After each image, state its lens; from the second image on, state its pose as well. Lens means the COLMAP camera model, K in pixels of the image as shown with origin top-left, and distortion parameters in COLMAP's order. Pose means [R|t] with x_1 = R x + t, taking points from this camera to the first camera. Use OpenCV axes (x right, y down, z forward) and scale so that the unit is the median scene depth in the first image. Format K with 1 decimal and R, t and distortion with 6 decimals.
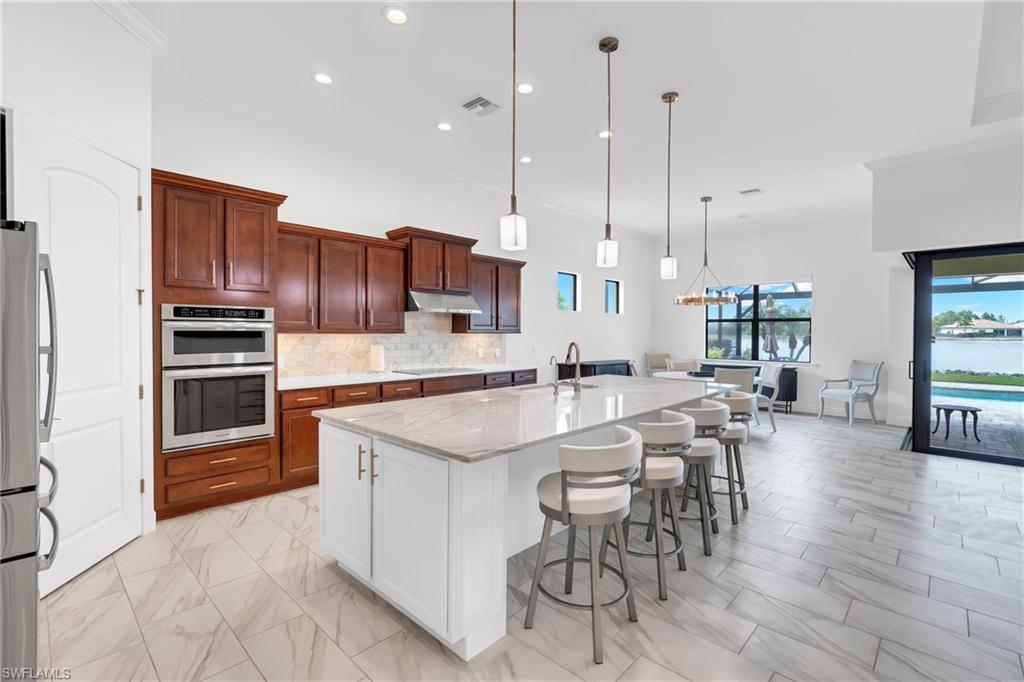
lens RADIAL K [[462.4, 0, 506.7], [0, 462.4, 336.6], [0, 0, 1]] dist [-0.004714, 0.000620]
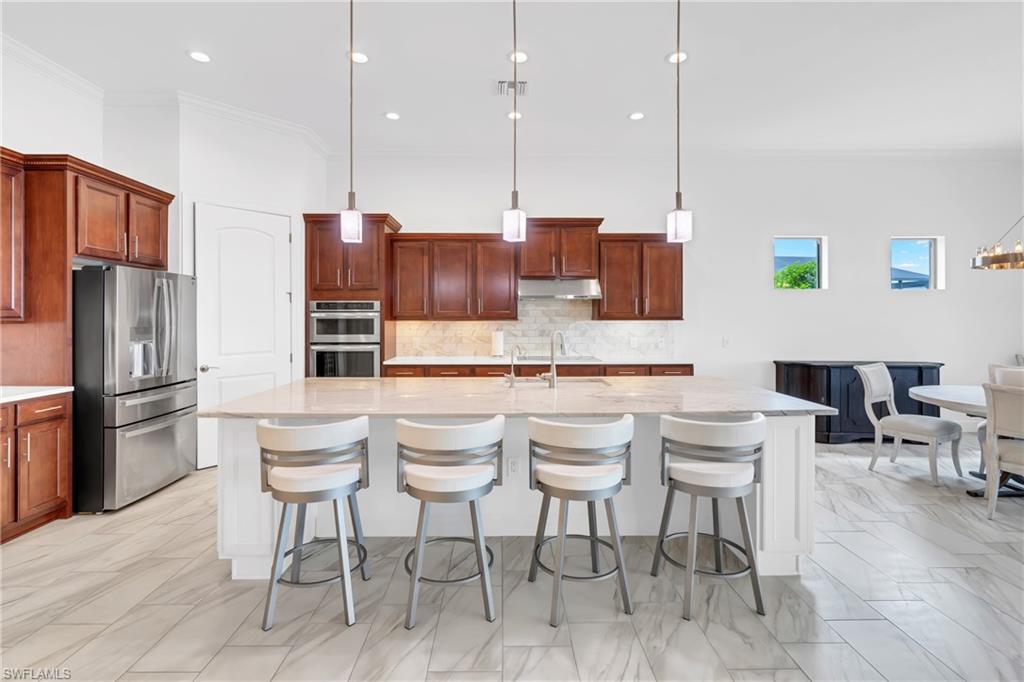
lens RADIAL K [[471.3, 0, 506.4], [0, 471.3, 316.9], [0, 0, 1]] dist [-0.004692, -0.000193]
pose [[0.696721, -0.008586, -0.717291, 0.706971], [-0.003794, 0.999870, -0.015653, 0.002555], [0.717333, 0.013627, 0.696598, 0.330063]]
